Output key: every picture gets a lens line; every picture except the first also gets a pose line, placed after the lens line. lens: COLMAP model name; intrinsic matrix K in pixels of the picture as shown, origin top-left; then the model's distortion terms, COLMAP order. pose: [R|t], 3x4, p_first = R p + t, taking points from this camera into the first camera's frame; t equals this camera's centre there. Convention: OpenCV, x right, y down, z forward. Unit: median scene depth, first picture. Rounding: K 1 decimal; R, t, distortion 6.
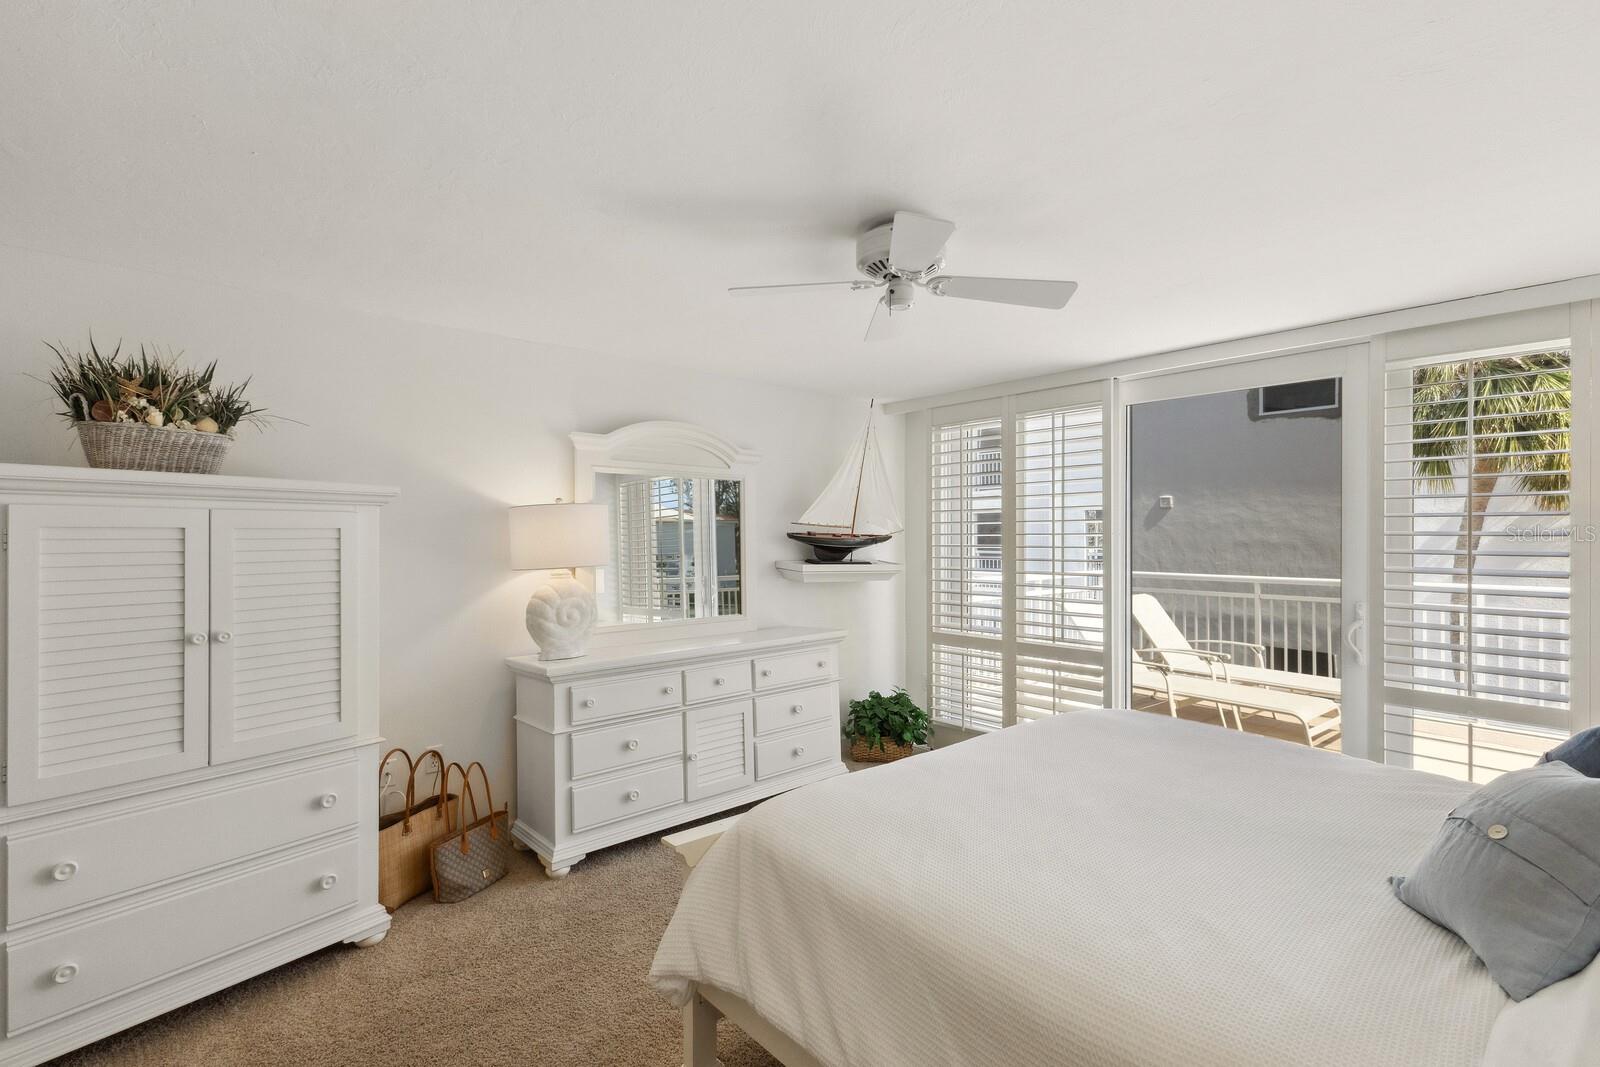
lens RADIAL K [[737.2, 0, 800.0], [0, 737.2, 533.5], [0, 0, 1]] dist [-0.003183, -0.000635]
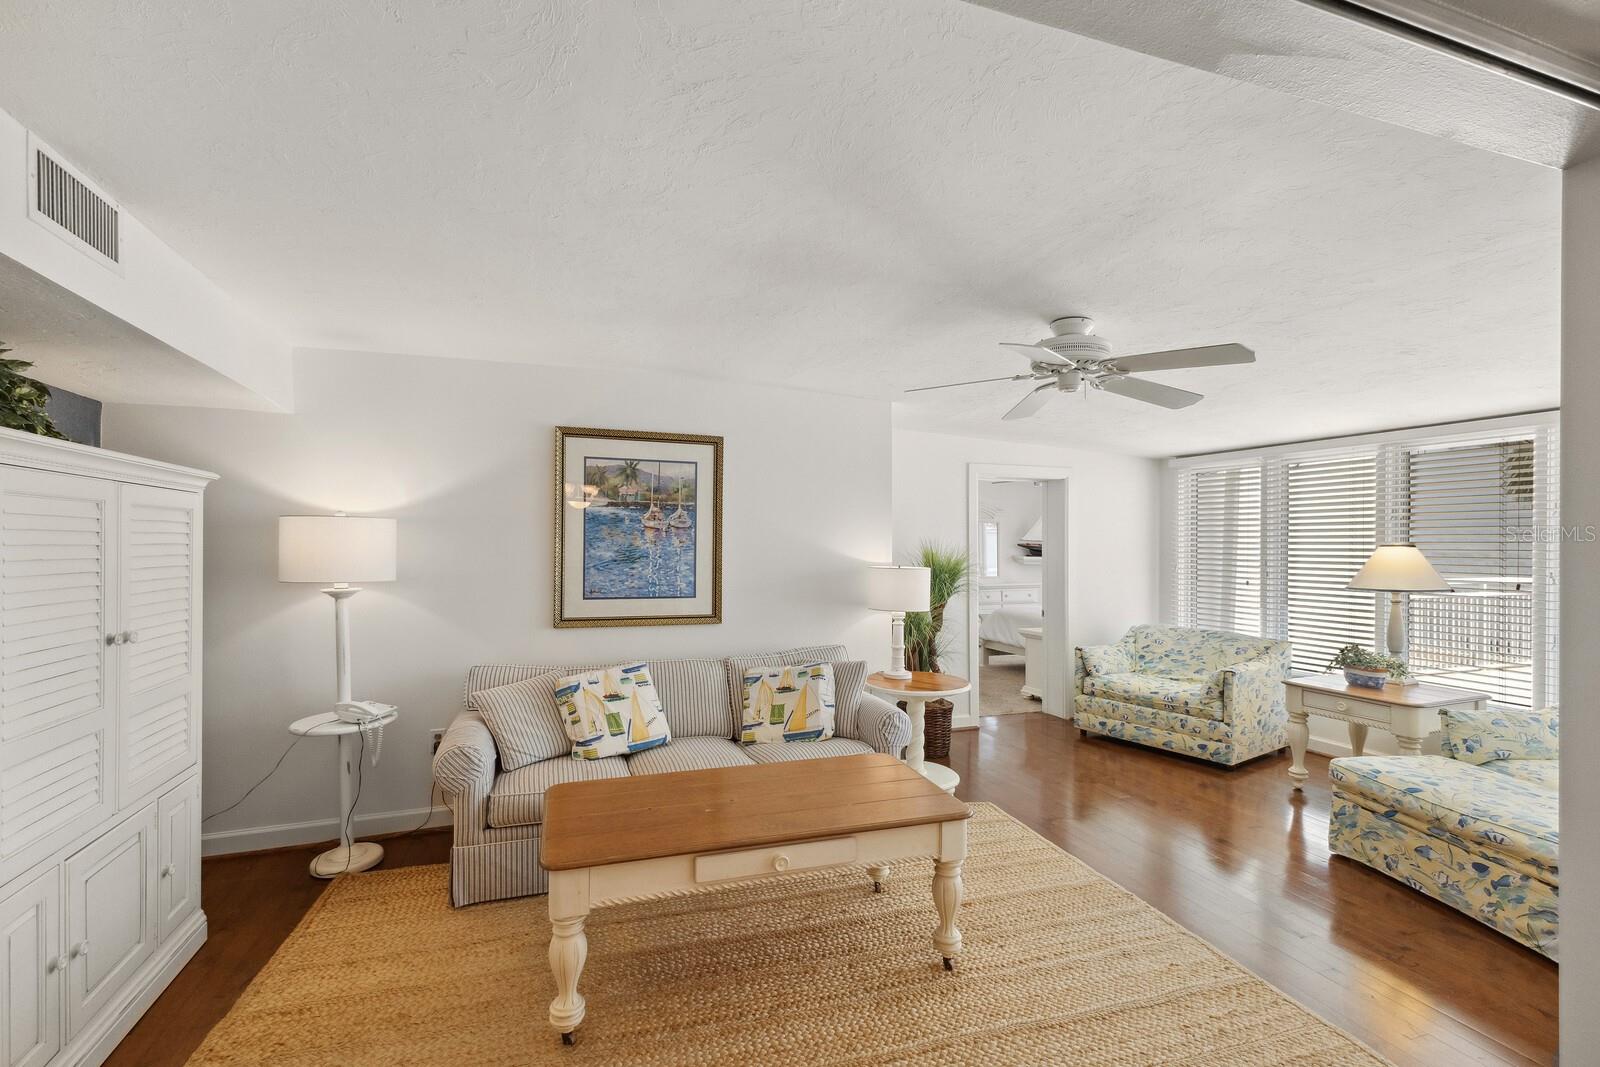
lens RADIAL K [[714.2, 0, 794.6], [0, 714.2, 542.9], [0, 0, 1]] dist [0.012584, -0.001092]
pose [[0.932214, 0.006868, -0.361843, 0.191116], [-0.005973, 0.999976, 0.003593, -0.010305], [0.361859, -0.001188, 0.932232, -1.888635]]
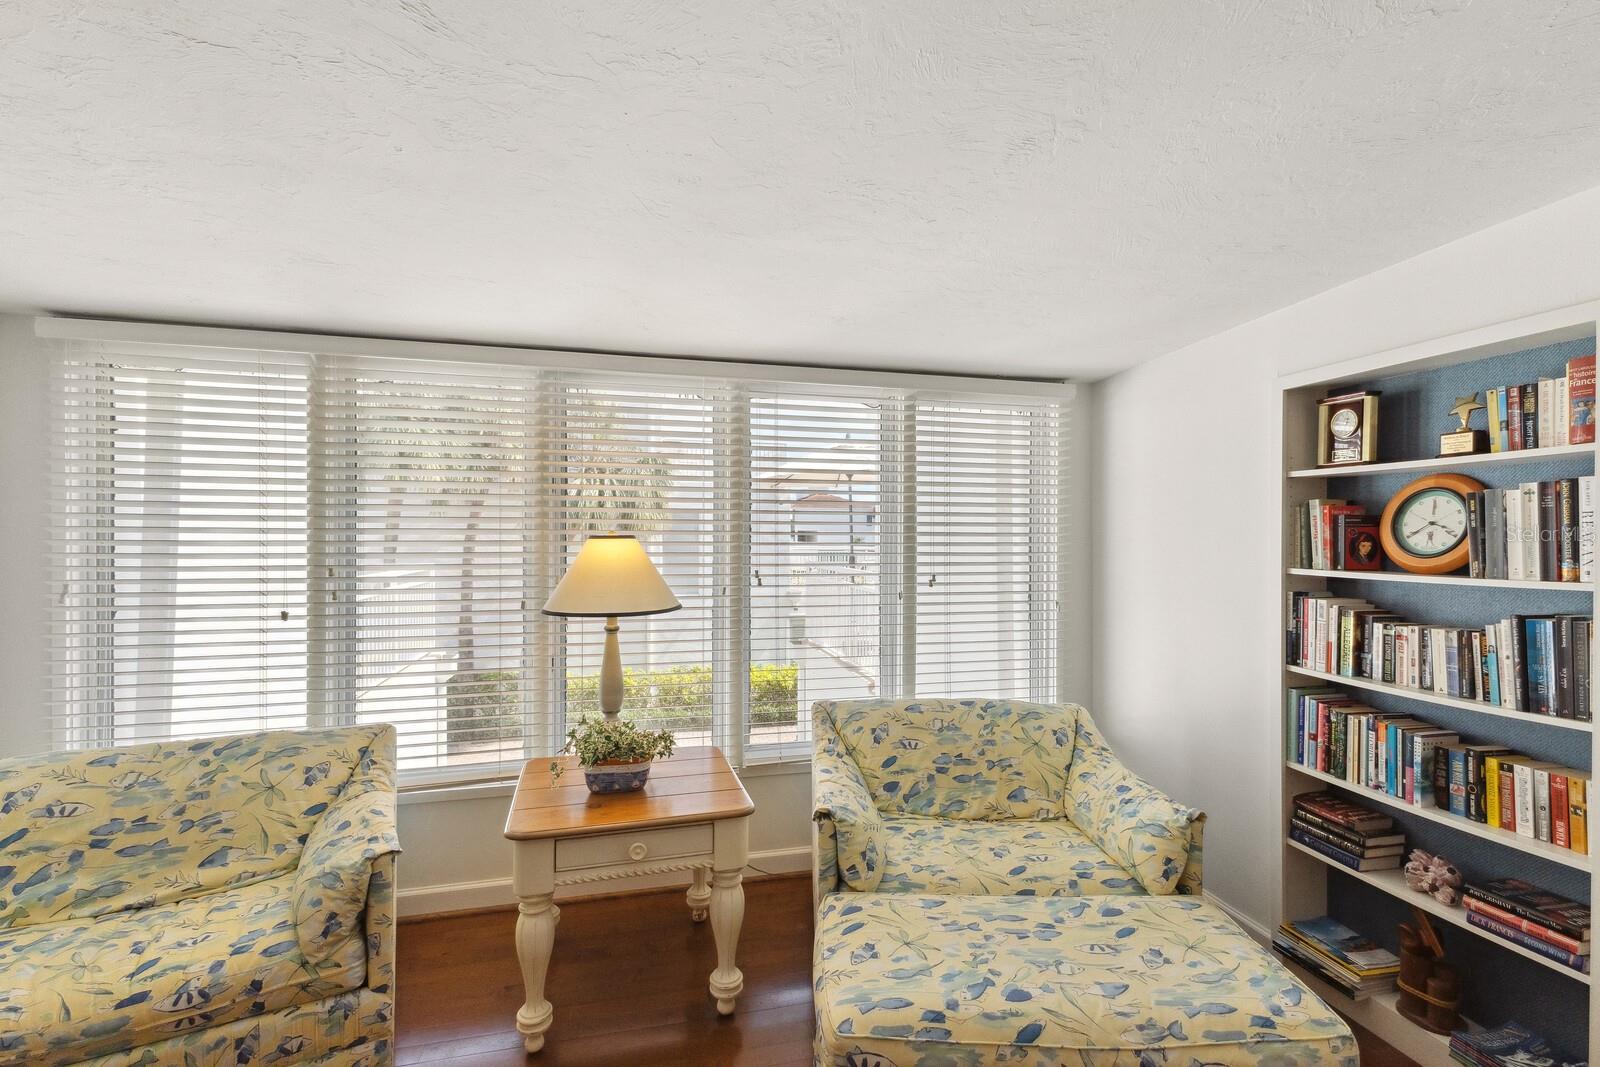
lens RADIAL K [[722.8, 0, 800.0], [0, 722.8, 533.5], [0, 0, 1]] dist [0.020936, -0.006361]
pose [[0.456566, 0.004862, 0.889676, 0.122316], [-0.007846, 0.999968, -0.001438, -0.011413], [-0.889655, -0.006324, 0.456590, -0.908436]]
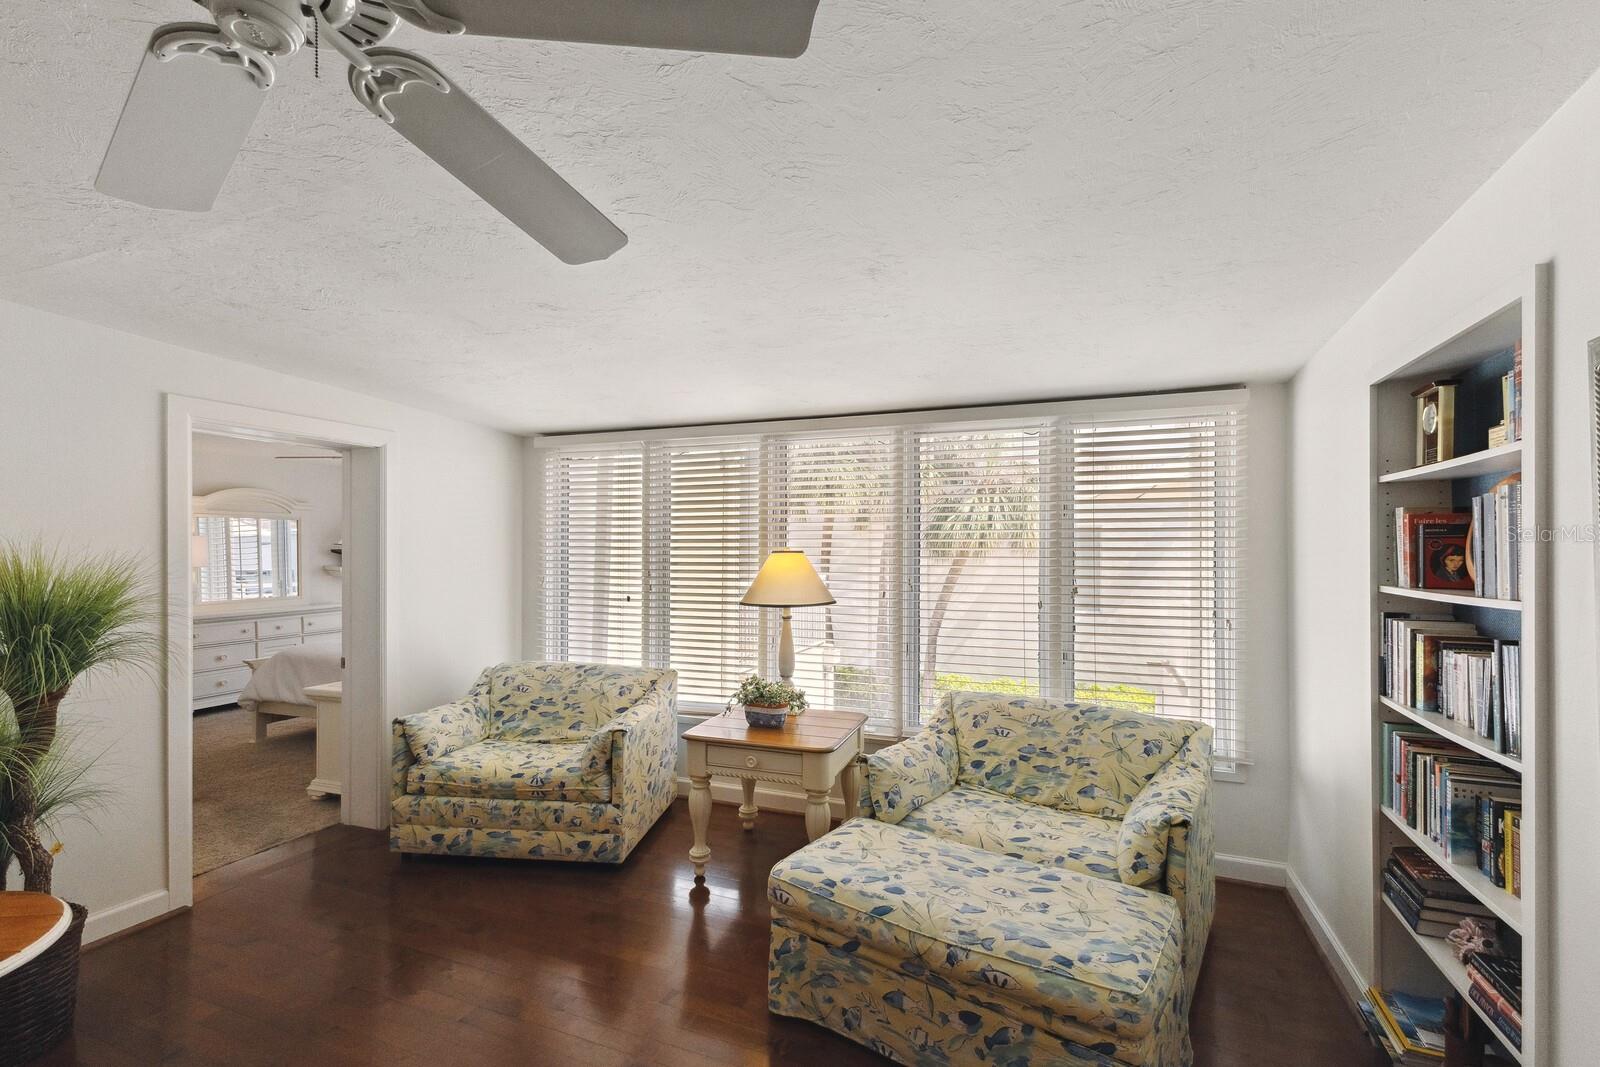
lens RADIAL K [[714.2, 0, 794.6], [0, 714.2, 542.9], [0, 0, 1]] dist [0.012584, -0.001092]
pose [[0.890272, 0.007664, 0.455366, 0.237252], [-0.004711, 0.999960, -0.007619, -0.011899], [-0.455406, 0.004638, 0.890272, -1.317539]]
